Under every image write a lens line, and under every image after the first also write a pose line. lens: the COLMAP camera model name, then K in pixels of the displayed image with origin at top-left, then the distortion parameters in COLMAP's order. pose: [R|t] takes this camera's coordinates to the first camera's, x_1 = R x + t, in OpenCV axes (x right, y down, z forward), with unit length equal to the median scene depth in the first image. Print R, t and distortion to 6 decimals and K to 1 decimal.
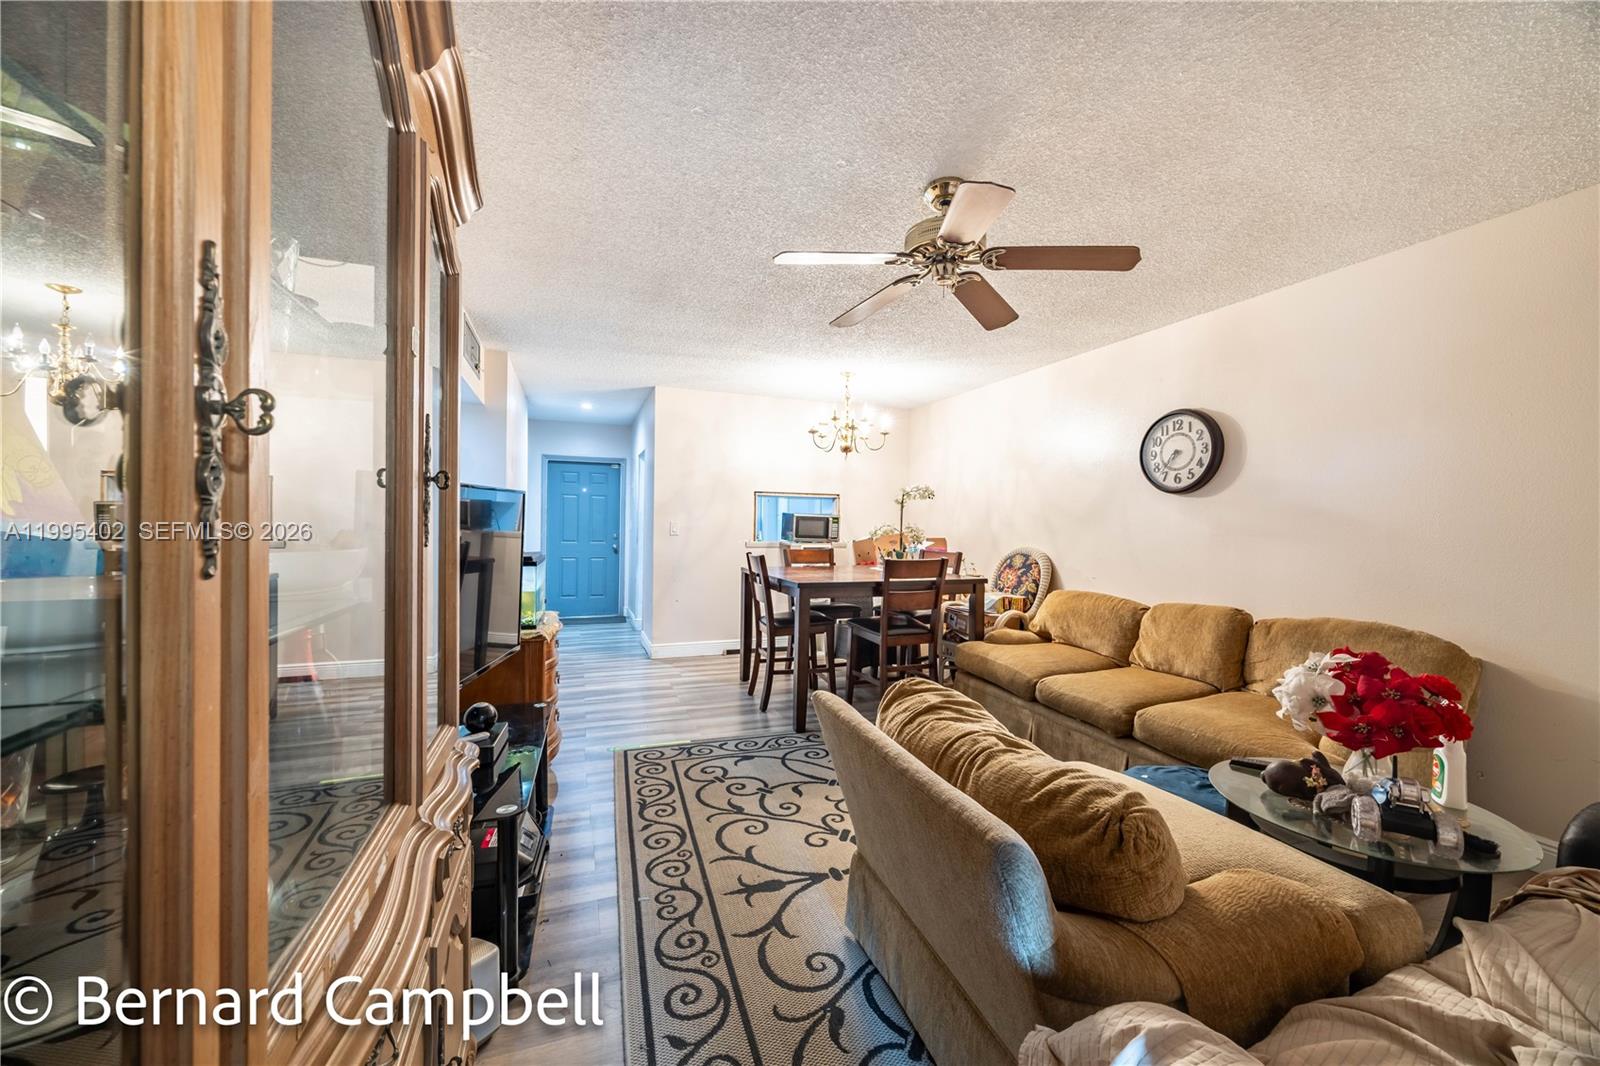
lens RADIAL K [[613.1, 0, 797.6], [0, 613.1, 532.0], [0, 0, 1]] dist [-0.008851, 0.001072]
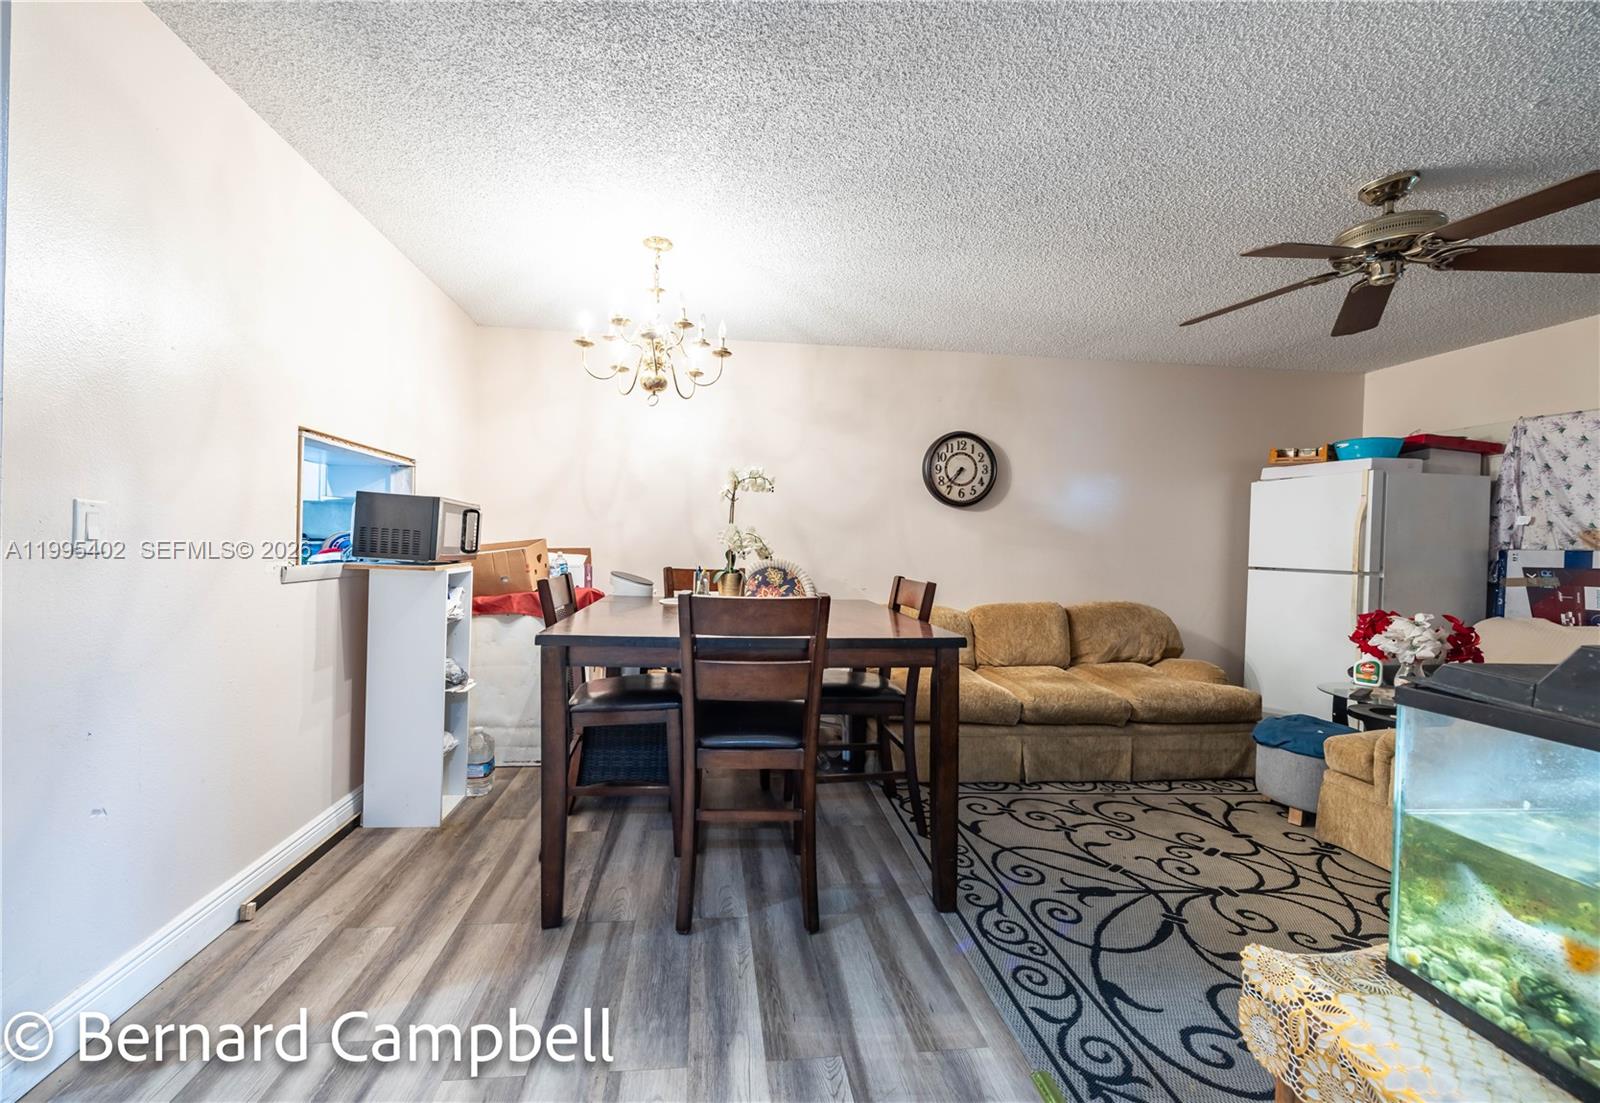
lens RADIAL K [[636.3, 0, 797.9], [0, 636.3, 547.4], [0, 0, 1]] dist [-0.000238, -0.000052]
pose [[0.250524, -0.014862, 0.967996, -0.601180], [-0.000866, 0.999878, 0.015576, -0.006513], [-0.968110, -0.004740, 0.250481, 1.031596]]
